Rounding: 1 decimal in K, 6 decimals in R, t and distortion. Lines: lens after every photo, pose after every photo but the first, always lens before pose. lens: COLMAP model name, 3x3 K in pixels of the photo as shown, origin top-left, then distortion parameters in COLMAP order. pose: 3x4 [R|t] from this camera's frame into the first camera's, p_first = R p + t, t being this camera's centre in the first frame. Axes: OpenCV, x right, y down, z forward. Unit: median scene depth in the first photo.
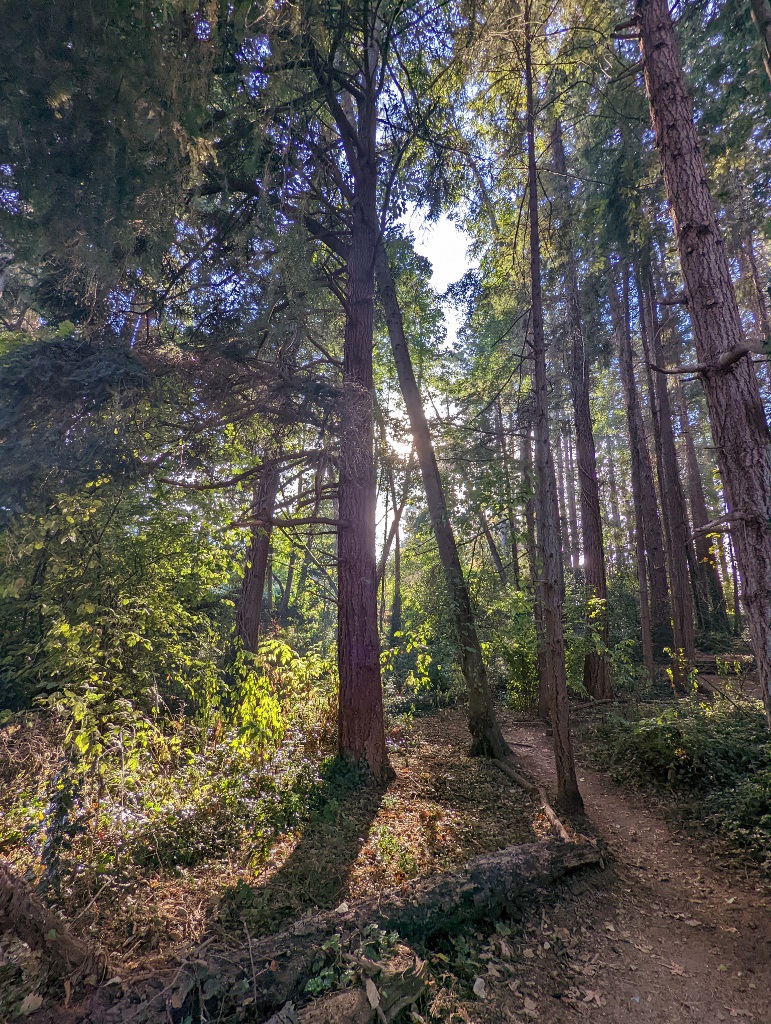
lens RADIAL K [[488.2, 0, 385.5], [0, 488.2, 512.0], [0, 0, 1]] dist [0.002297, 0.000590]
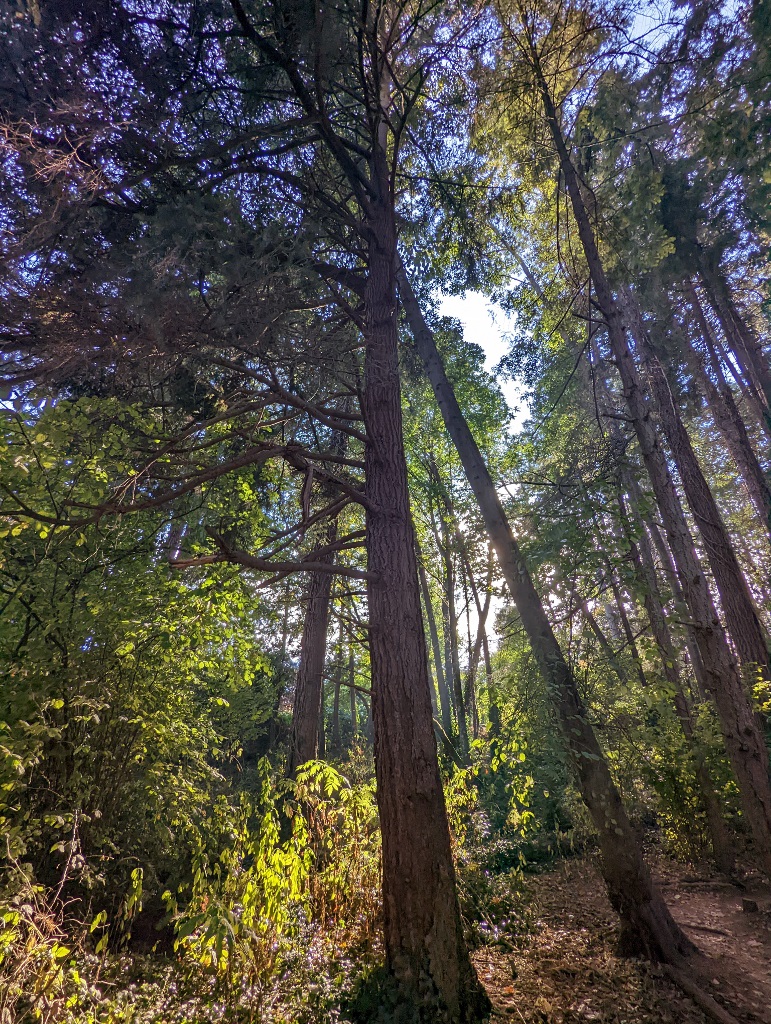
lens RADIAL K [[488.2, 0, 385.5], [0, 488.2, 512.0], [0, 0, 1]] dist [0.002297, 0.000590]
pose [[0.979548, -0.123642, -0.158738, 0.043657], [0.085004, 0.969355, -0.230489, 0.071317], [0.182372, 0.212282, 0.960040, 0.211877]]
